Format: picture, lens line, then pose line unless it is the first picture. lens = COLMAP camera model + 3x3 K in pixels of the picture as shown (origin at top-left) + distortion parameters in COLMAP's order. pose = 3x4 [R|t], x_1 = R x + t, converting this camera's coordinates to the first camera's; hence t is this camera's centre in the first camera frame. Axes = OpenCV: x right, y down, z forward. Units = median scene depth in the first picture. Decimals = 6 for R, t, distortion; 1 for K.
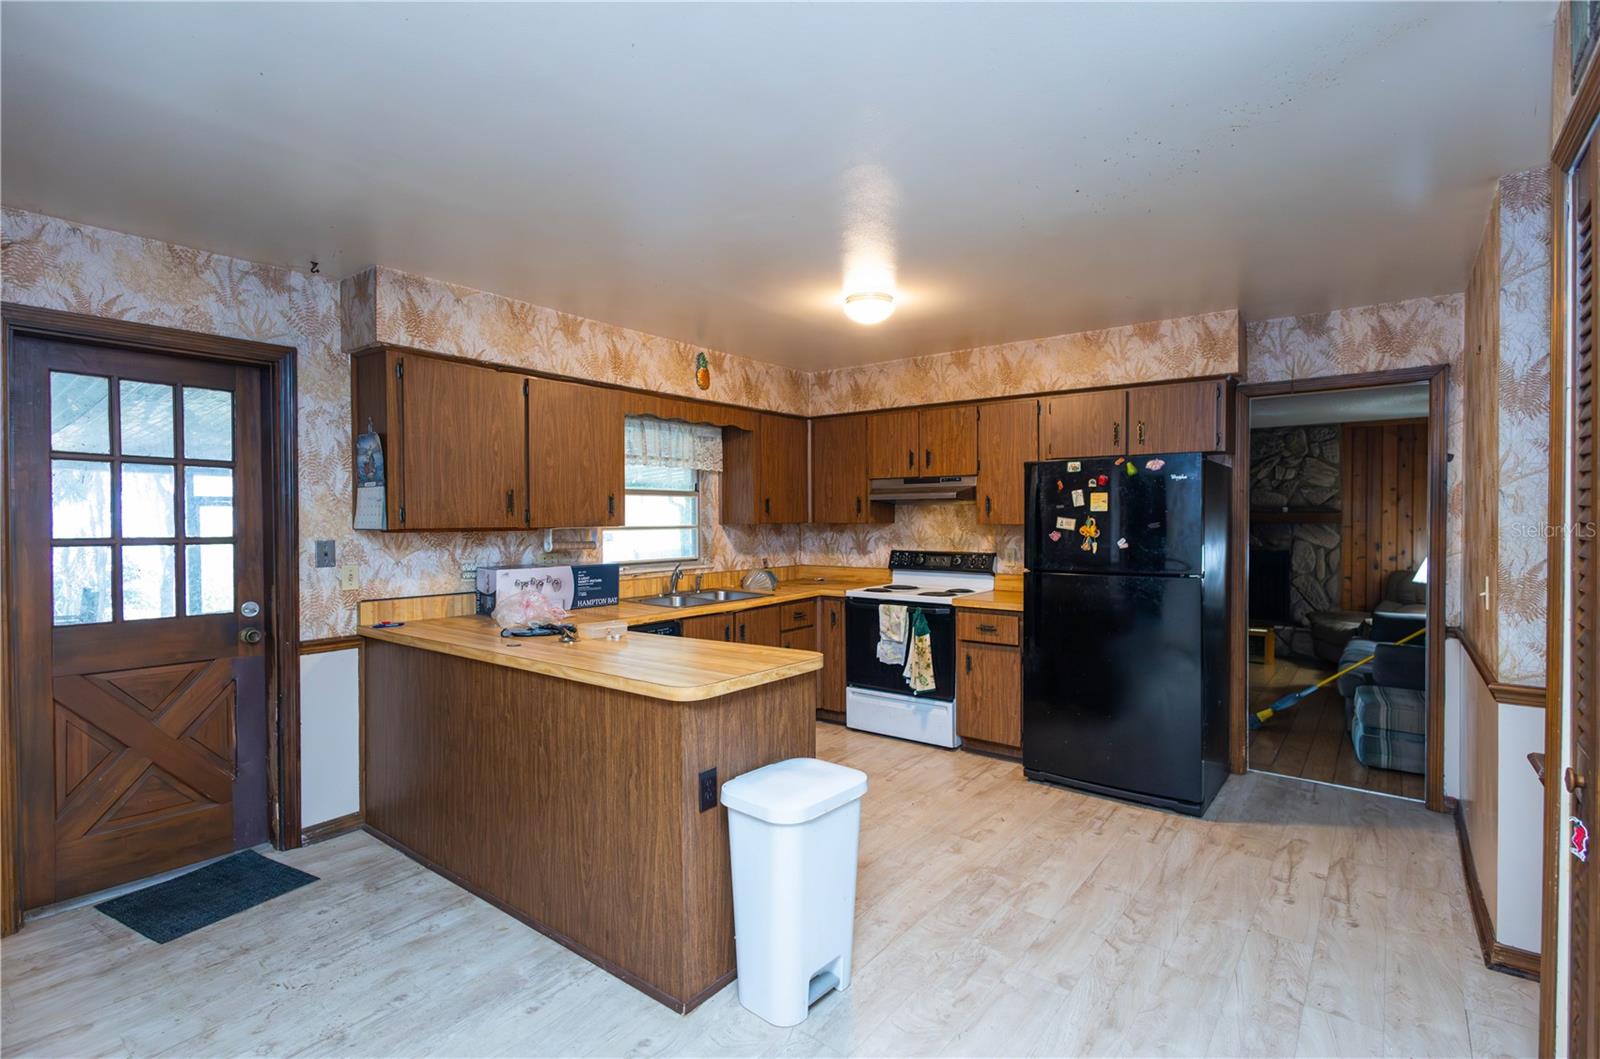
lens RADIAL K [[735.1, 0, 804.5], [0, 735.1, 528.4], [0, 0, 1]] dist [0.000587, -0.000028]
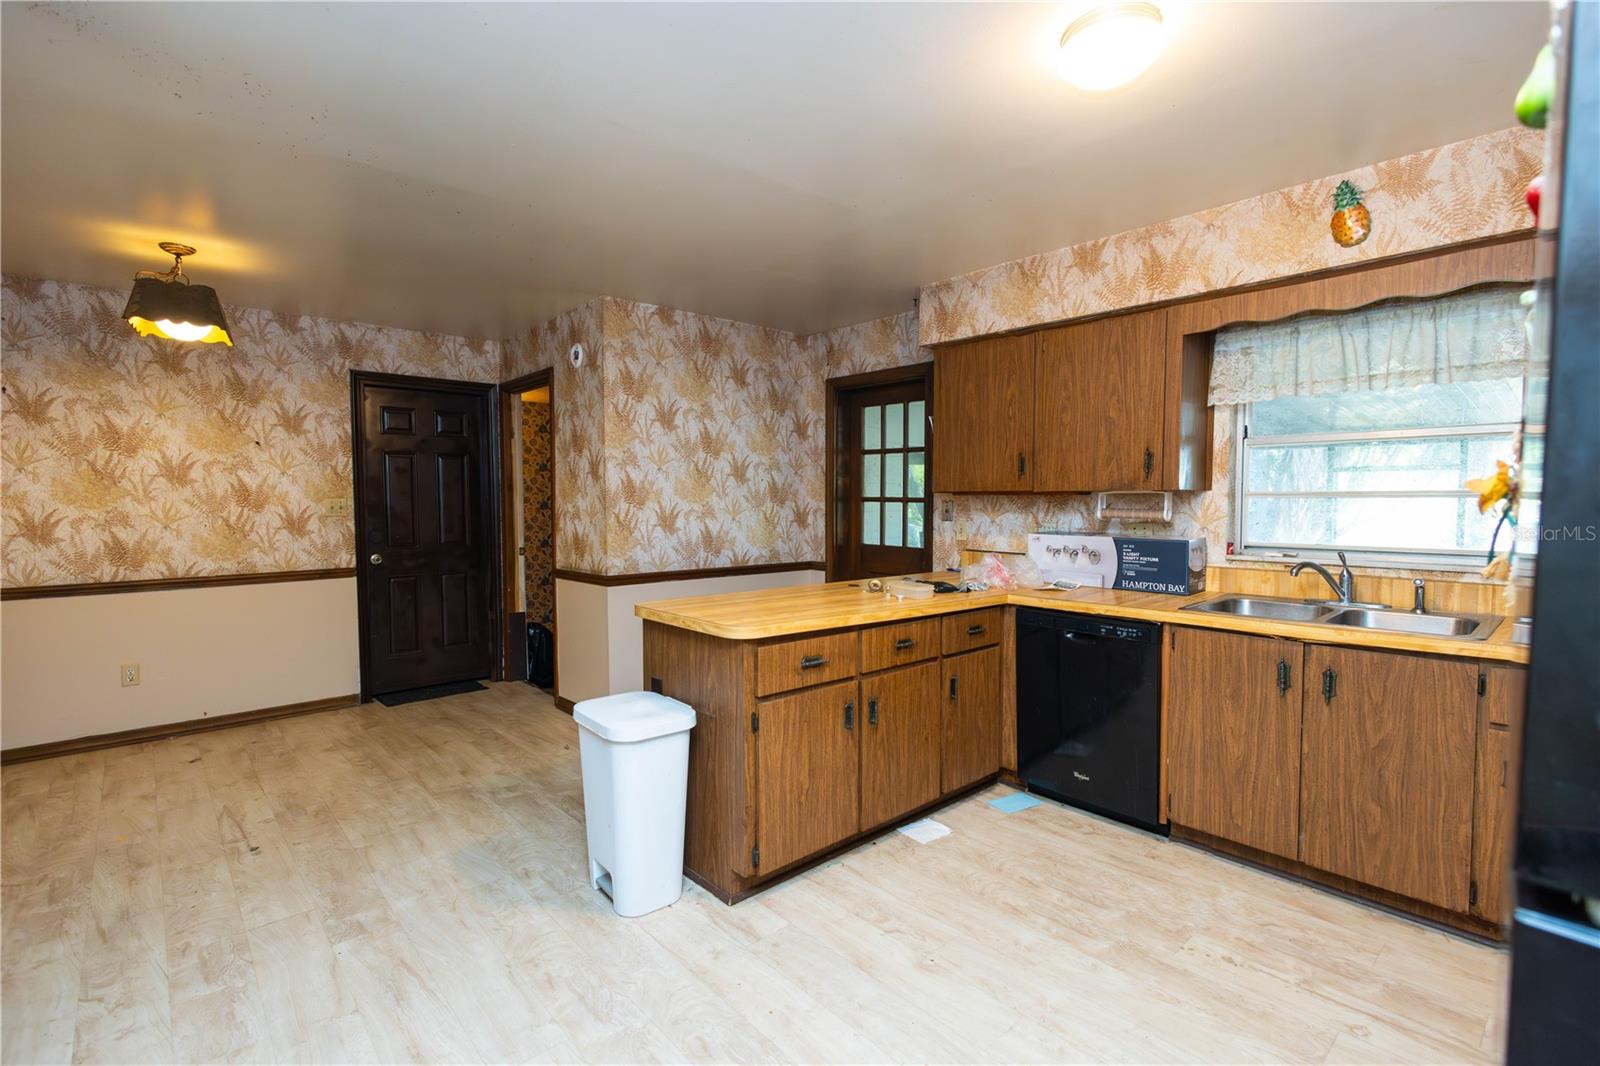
lens RADIAL K [[735.1, 0, 804.5], [0, 735.1, 531.9], [0, 0, 1]] dist [0.000587, -0.000028]
pose [[-0.176617, 0.043162, -0.983333, 0.611629], [-0.017586, 0.998740, 0.046997, 0.012422], [0.984122, 0.025593, -0.175636, 0.853779]]
